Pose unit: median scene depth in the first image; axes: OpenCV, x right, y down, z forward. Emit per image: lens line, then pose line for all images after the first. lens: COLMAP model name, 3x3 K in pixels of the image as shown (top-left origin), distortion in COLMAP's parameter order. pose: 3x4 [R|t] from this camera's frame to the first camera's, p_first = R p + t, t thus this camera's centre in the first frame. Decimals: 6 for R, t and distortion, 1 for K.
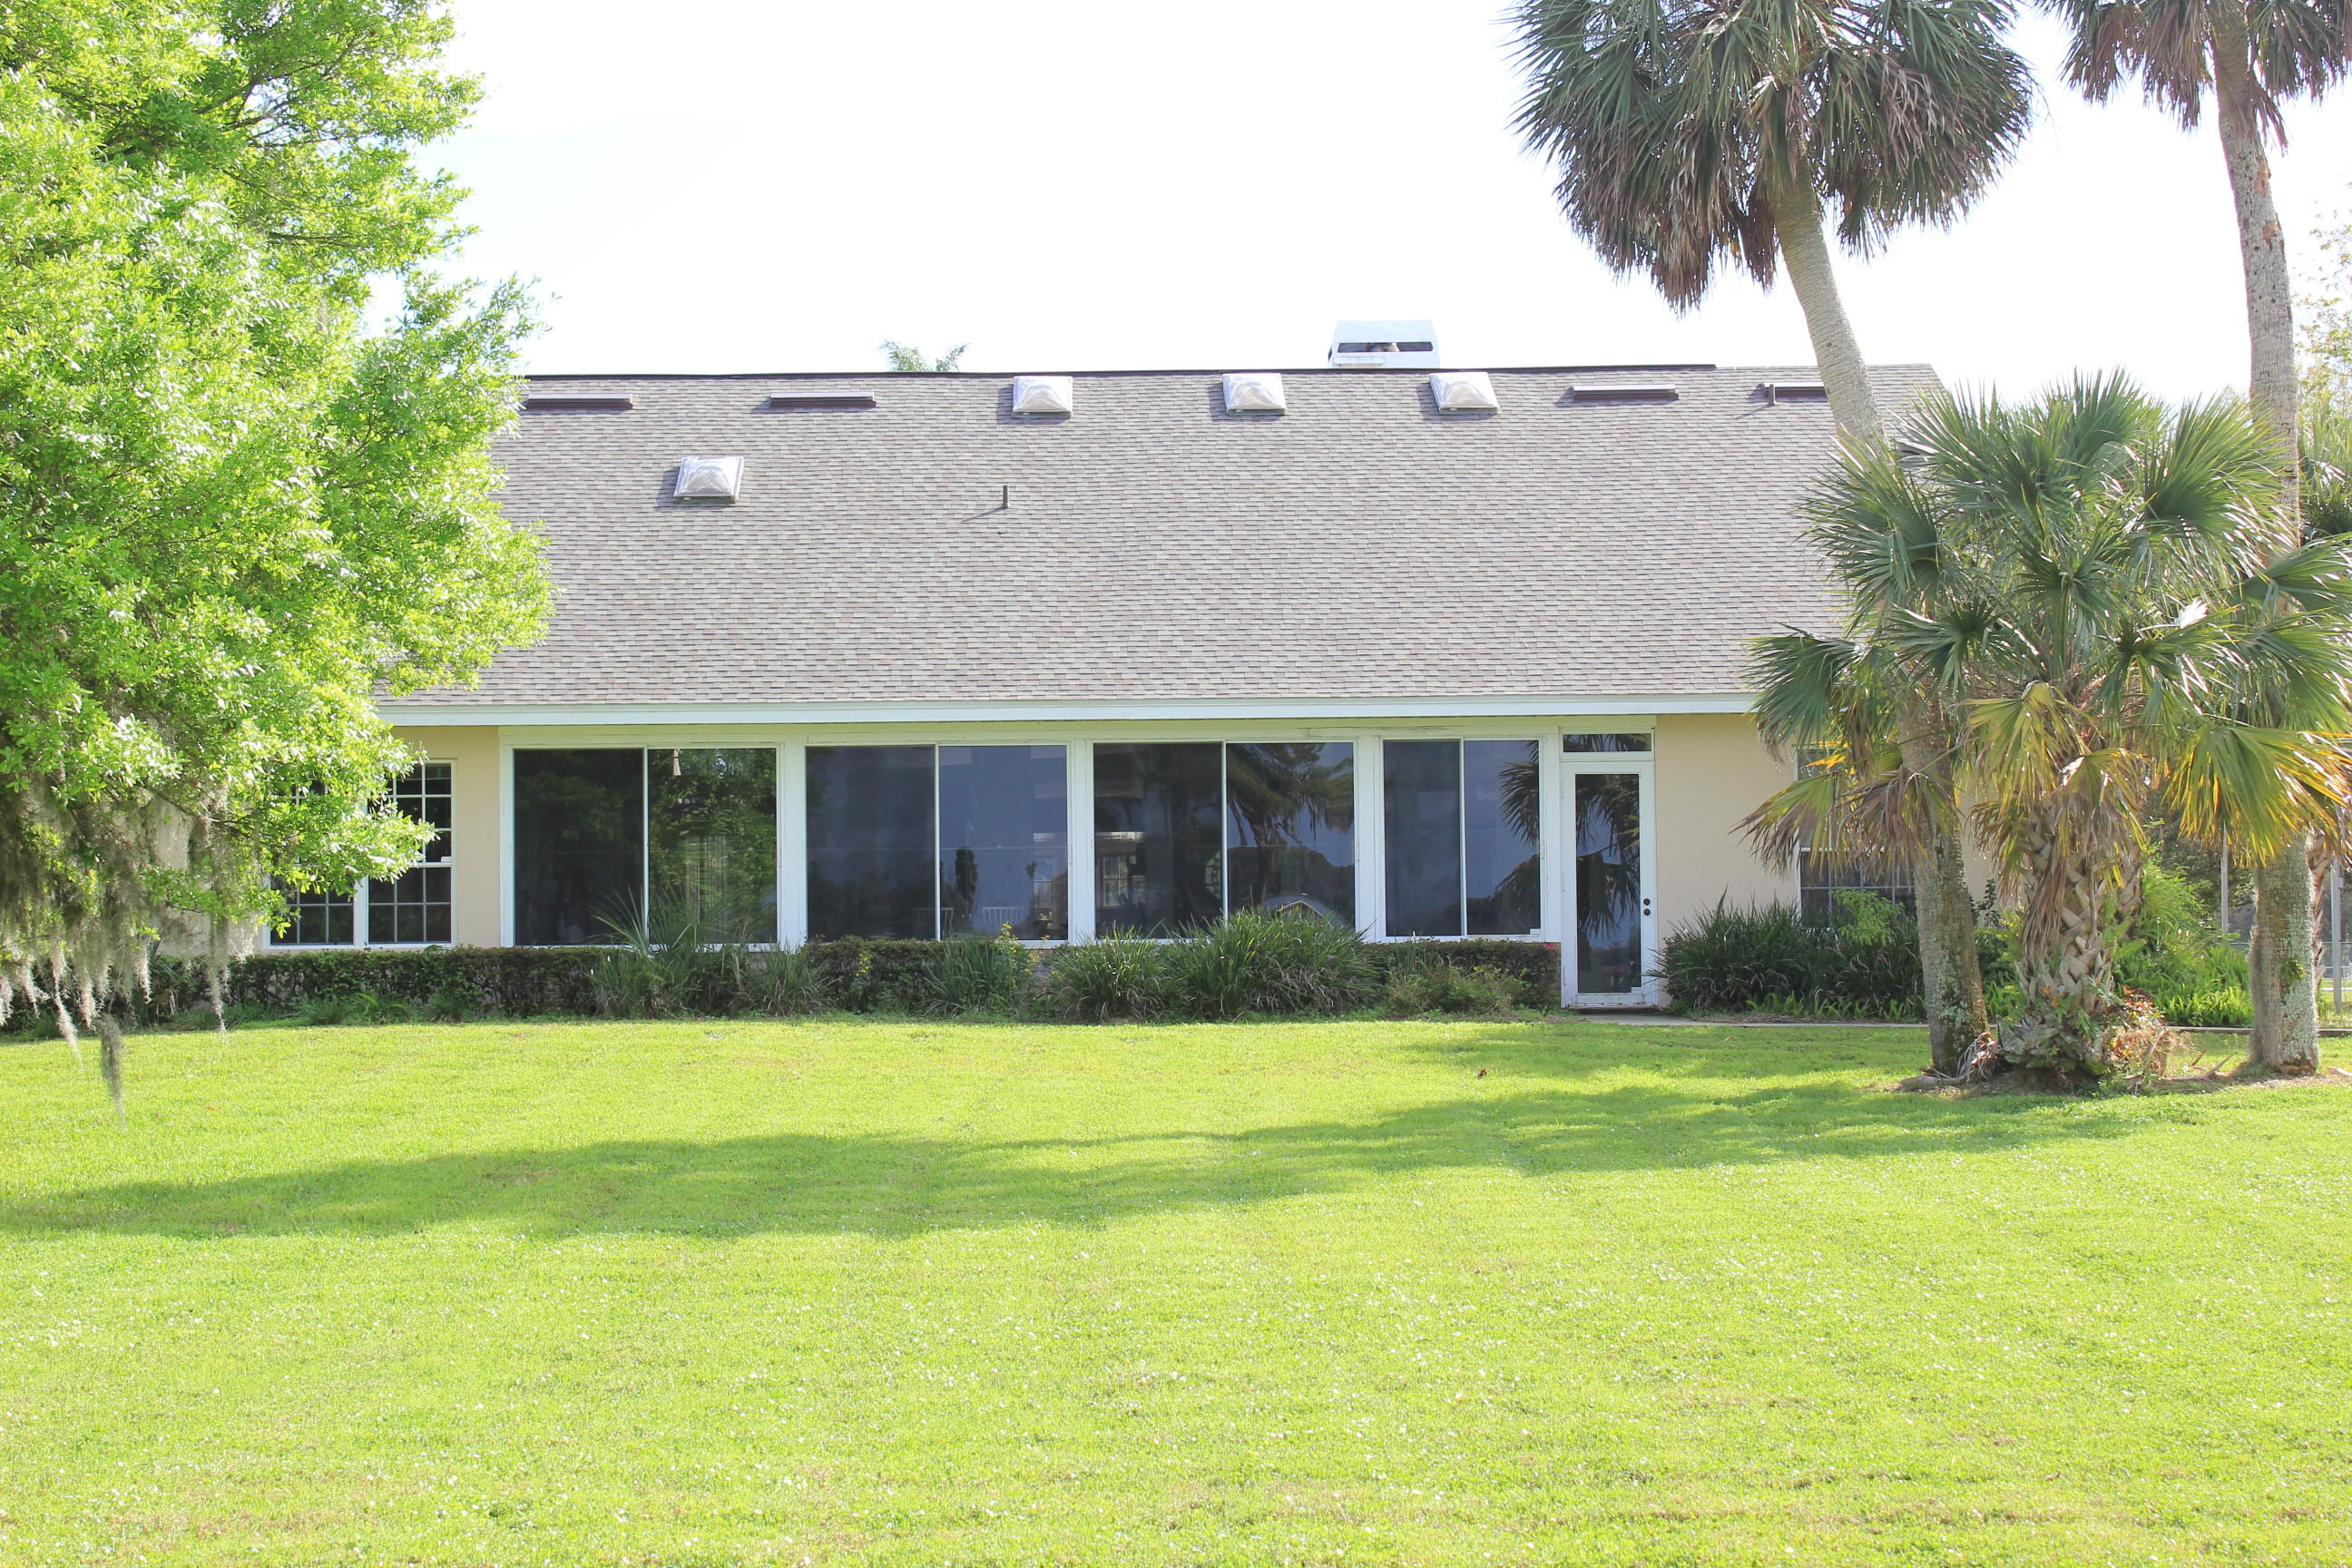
lens RADIAL K [[2838.5, 0, 1173.7], [0, 2838.5, 801.1], [0, 0, 1]] dist [-0.026049, 0.000000]
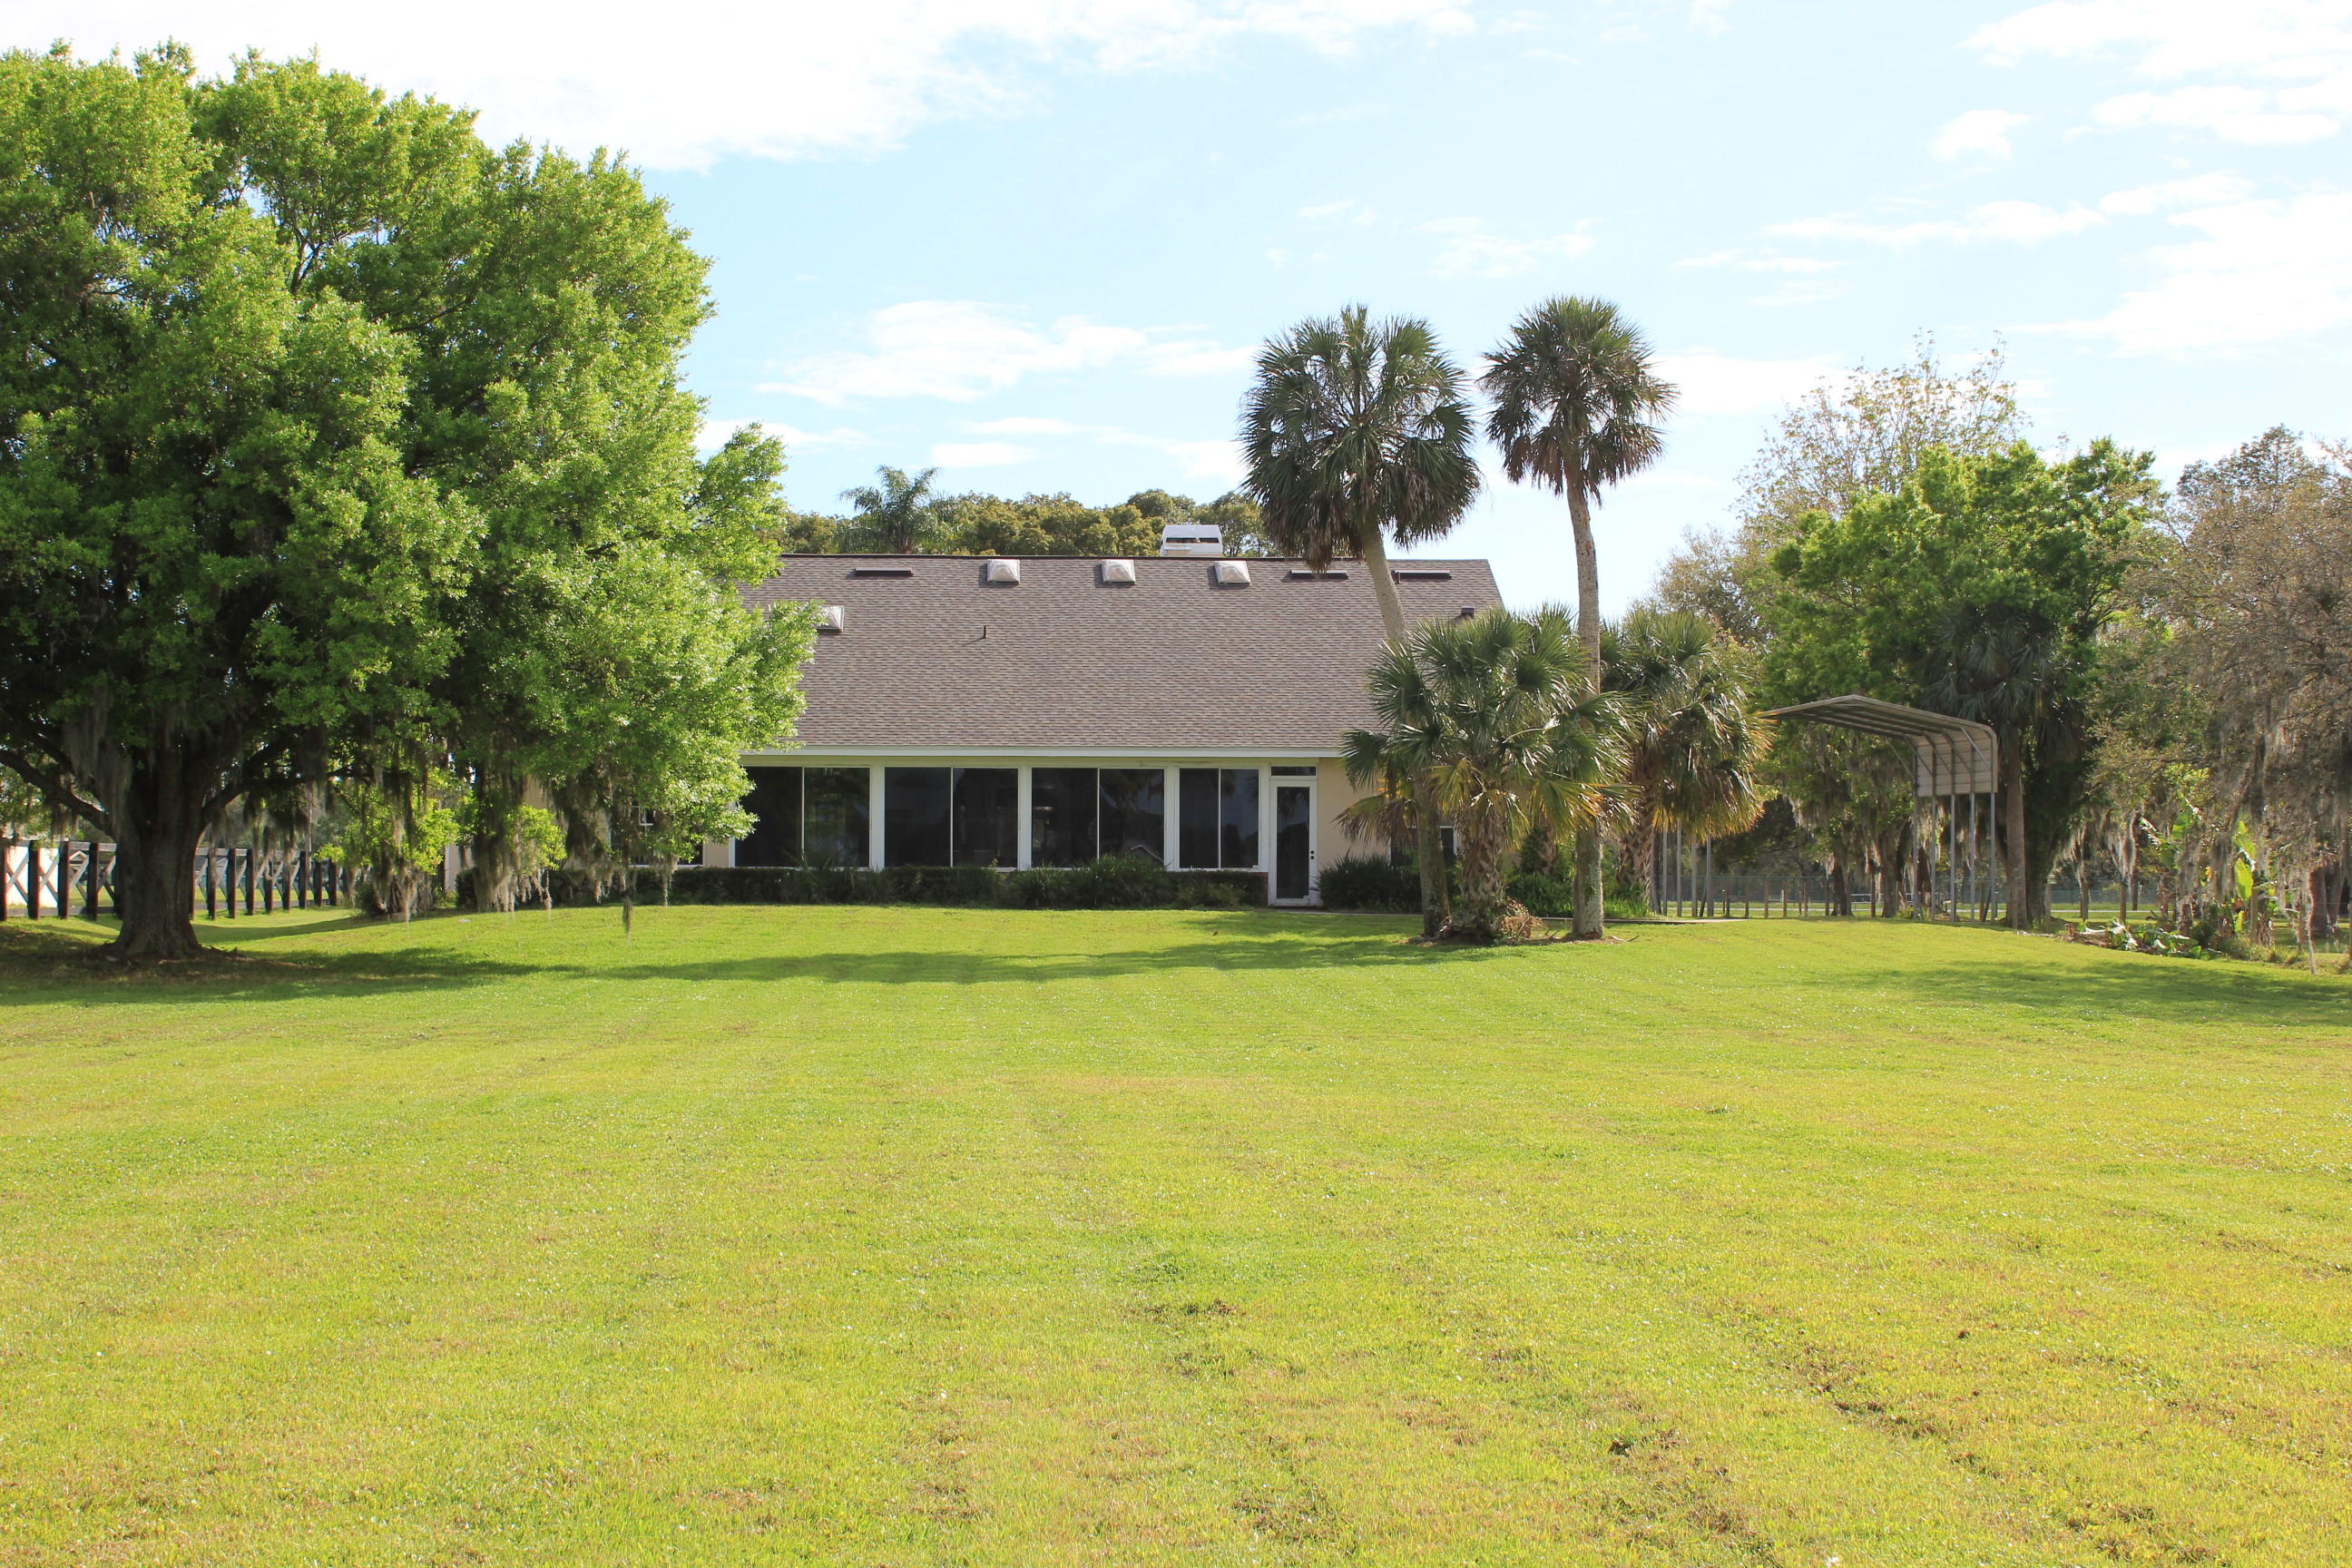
lens RADIAL K [[3621.2, 0, 1170.1], [0, 3621.2, 779.3], [0, 0, 1]] dist [-0.021192, 0.000000]
pose [[0.999306, 0.015228, 0.033981, -0.018452], [-0.016134, 0.999518, 0.026532, -0.083560], [-0.033560, -0.027062, 0.999070, -1.568085]]
